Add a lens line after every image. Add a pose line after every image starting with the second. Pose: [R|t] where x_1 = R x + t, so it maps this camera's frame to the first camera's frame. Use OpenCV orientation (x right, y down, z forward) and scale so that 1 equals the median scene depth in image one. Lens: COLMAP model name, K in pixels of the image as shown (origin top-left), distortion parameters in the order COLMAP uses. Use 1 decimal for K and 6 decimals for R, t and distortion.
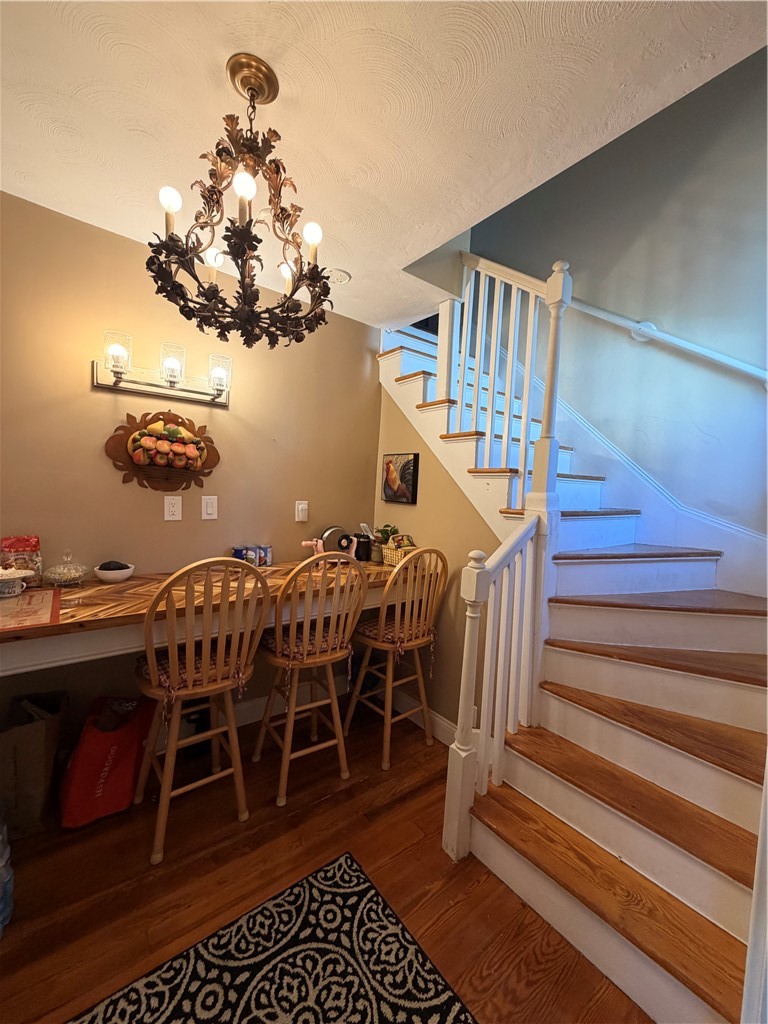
lens RADIAL K [[407.7, 0, 385.4], [0, 407.7, 509.1], [0, 0, 1]] dist [-0.002878, 0.000206]
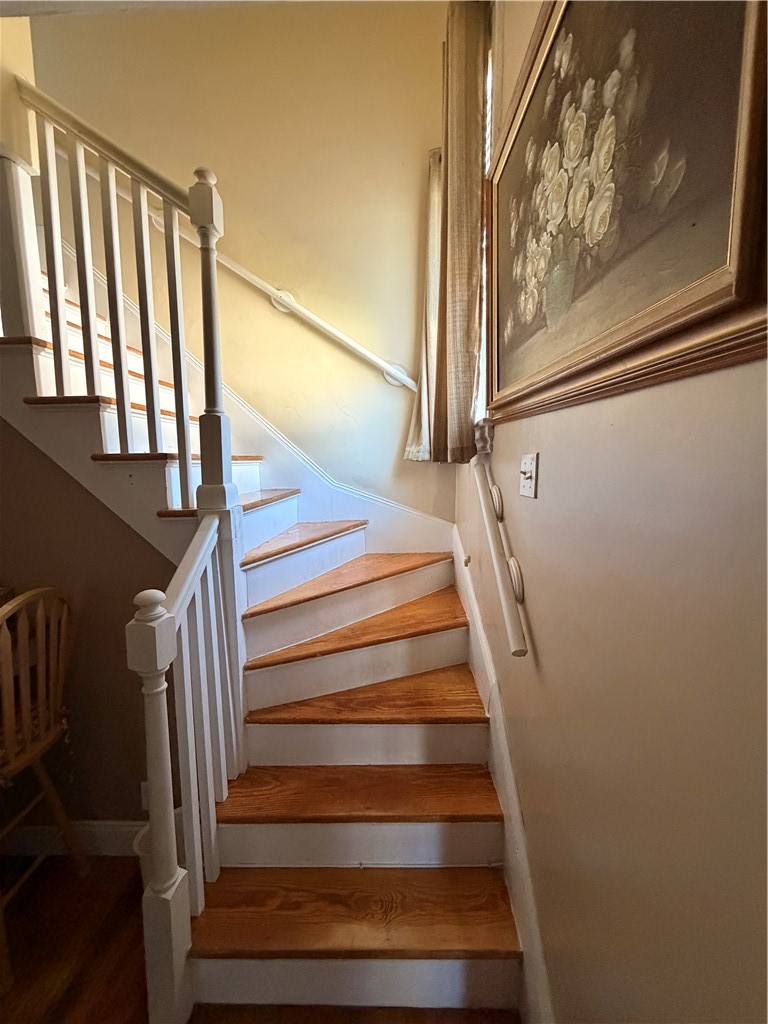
lens RADIAL K [[407.7, 0, 388.1], [0, 407.7, 512.9], [0, 0, 1]] dist [-0.002878, 0.000206]
pose [[0.643940, -0.137686, 0.752585, 0.007717], [0.079035, 0.990382, 0.113566, -0.041589], [-0.760983, -0.013649, 0.648629, 0.225527]]
